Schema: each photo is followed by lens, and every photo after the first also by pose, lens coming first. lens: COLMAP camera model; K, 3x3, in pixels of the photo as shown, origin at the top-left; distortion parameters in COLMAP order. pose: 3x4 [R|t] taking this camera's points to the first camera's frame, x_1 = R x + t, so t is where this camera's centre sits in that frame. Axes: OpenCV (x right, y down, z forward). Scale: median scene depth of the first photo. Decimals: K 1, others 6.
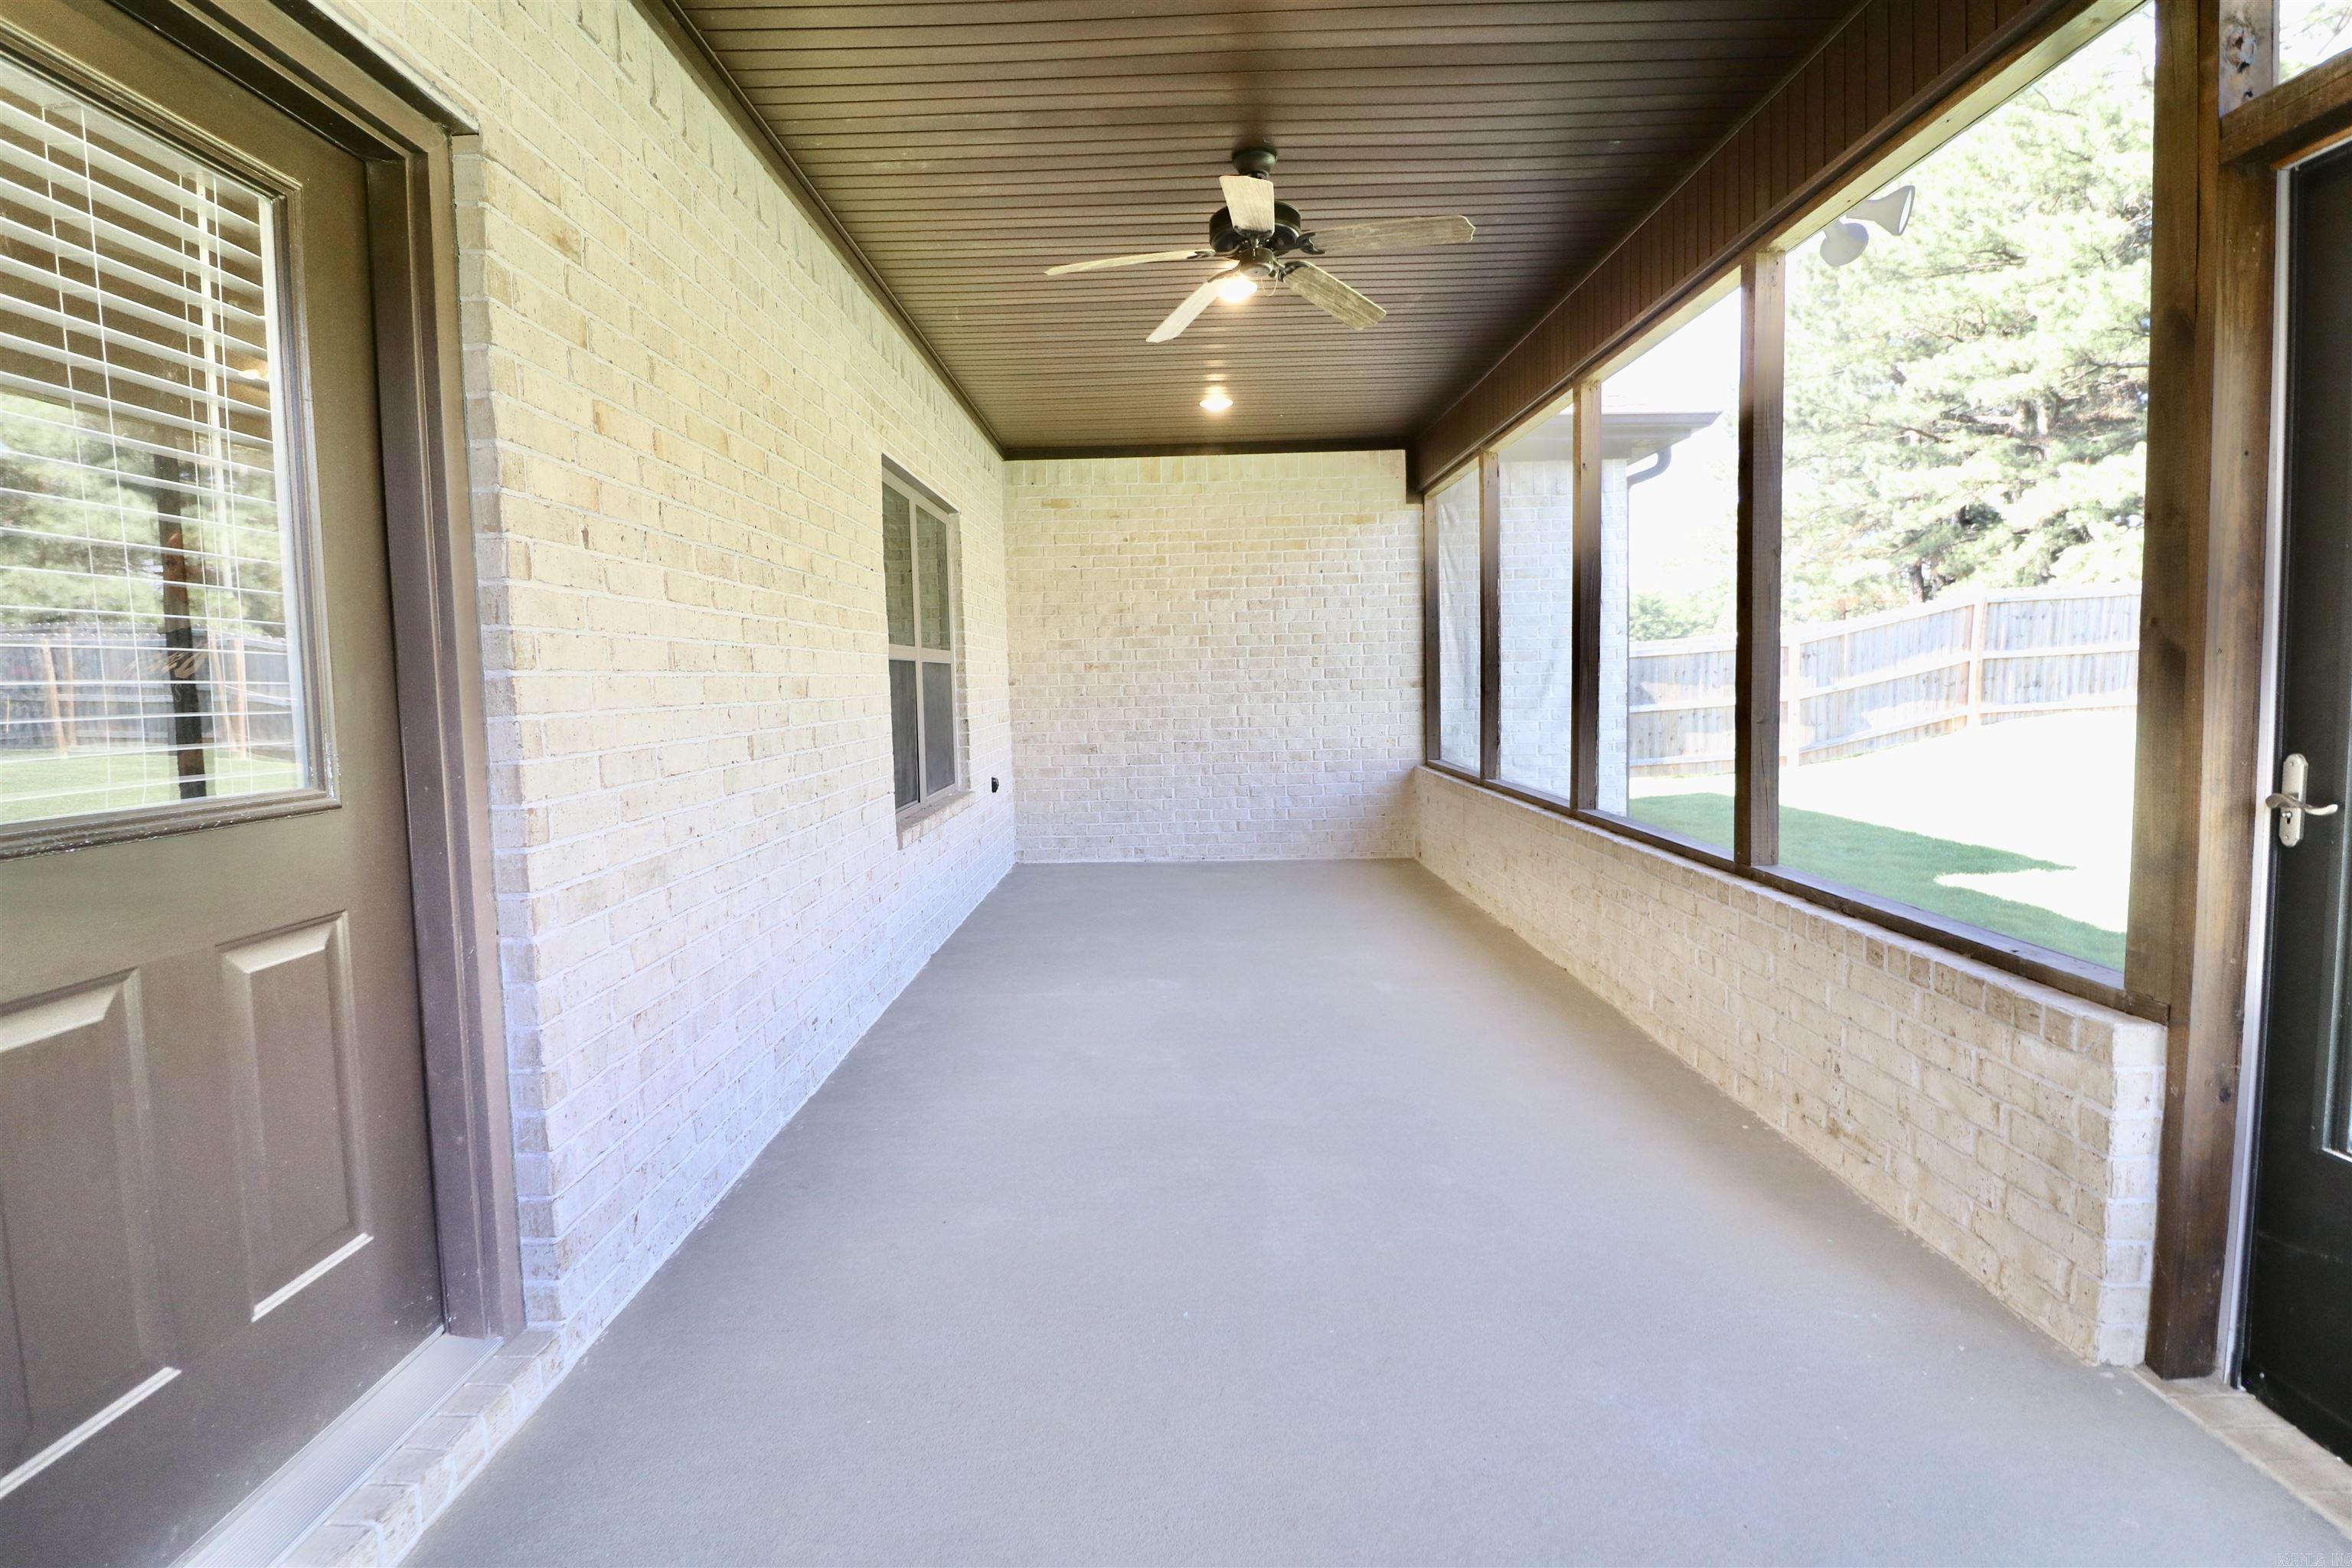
lens RADIAL K [[1083.9, 0, 1156.0], [0, 1083.9, 763.6], [0, 0, 1]] dist [-0.001556, -0.011767]
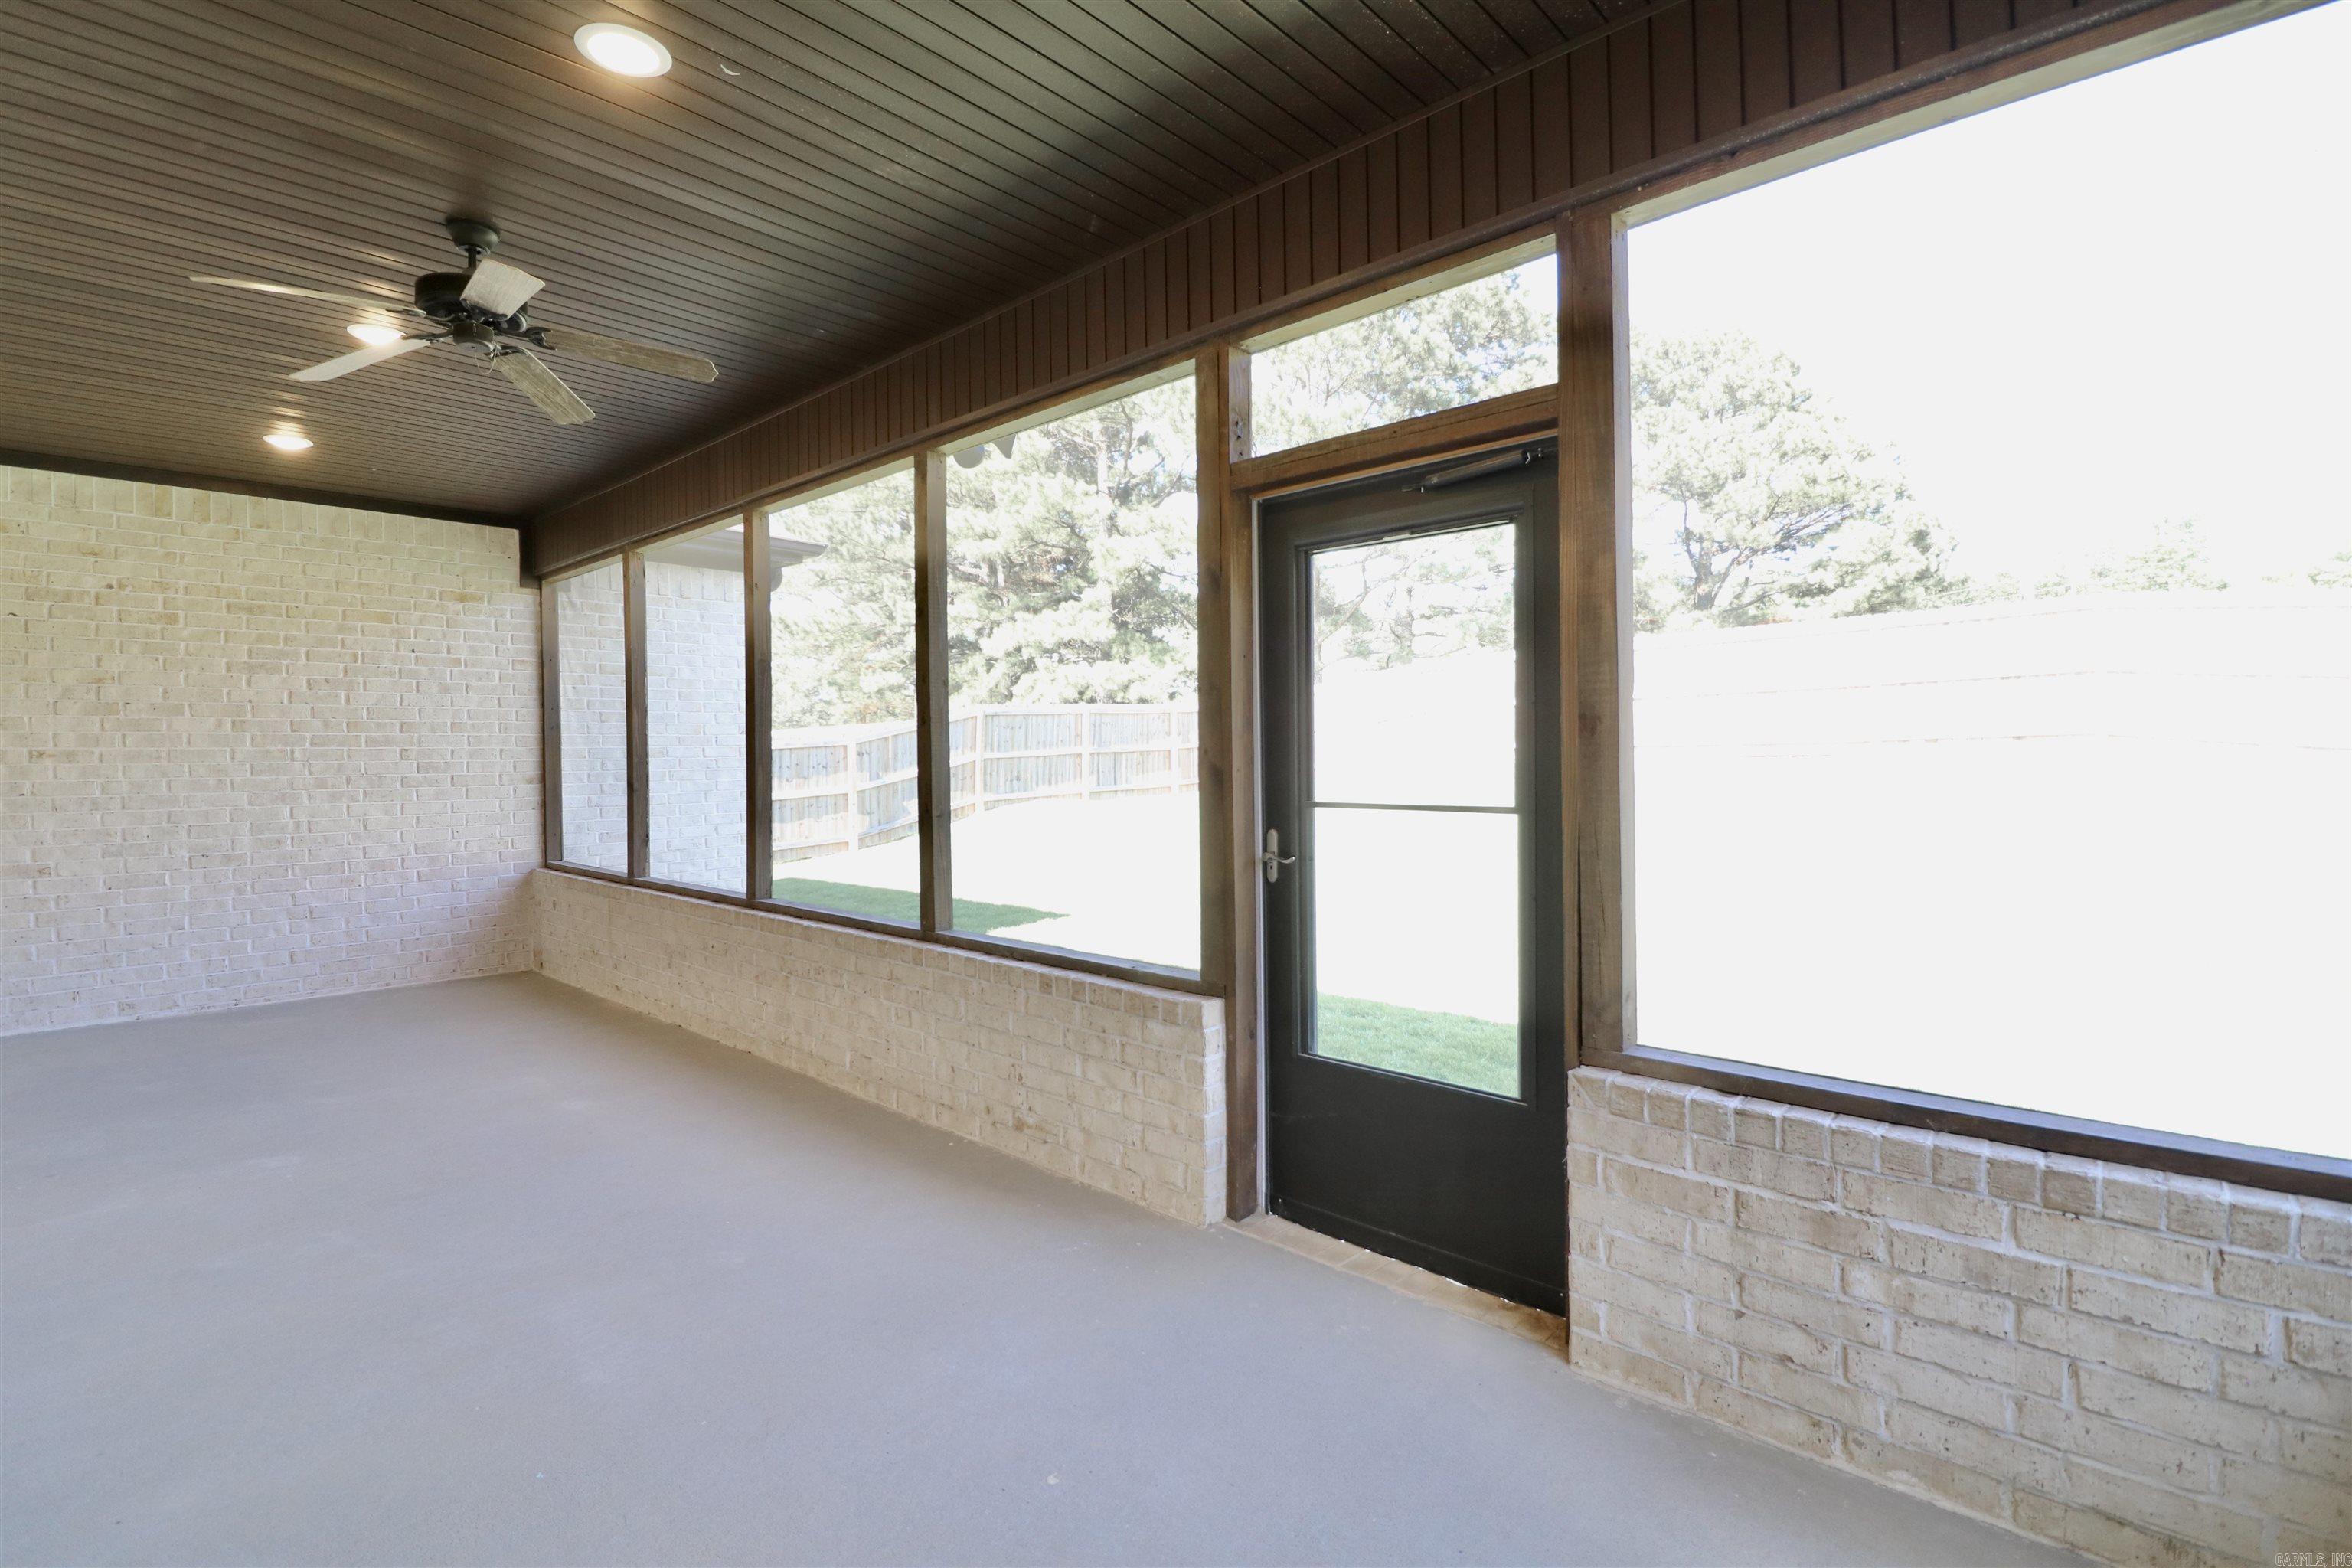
lens RADIAL K [[1083.9, 0, 1156.0], [0, 1083.9, 763.6], [0, 0, 1]] dist [-0.001556, -0.011767]
pose [[0.672463, 0.012252, 0.740030, -0.105874], [0.050018, 0.996825, -0.061954, -0.004354], [-0.738439, 0.078677, 0.669715, -0.017386]]
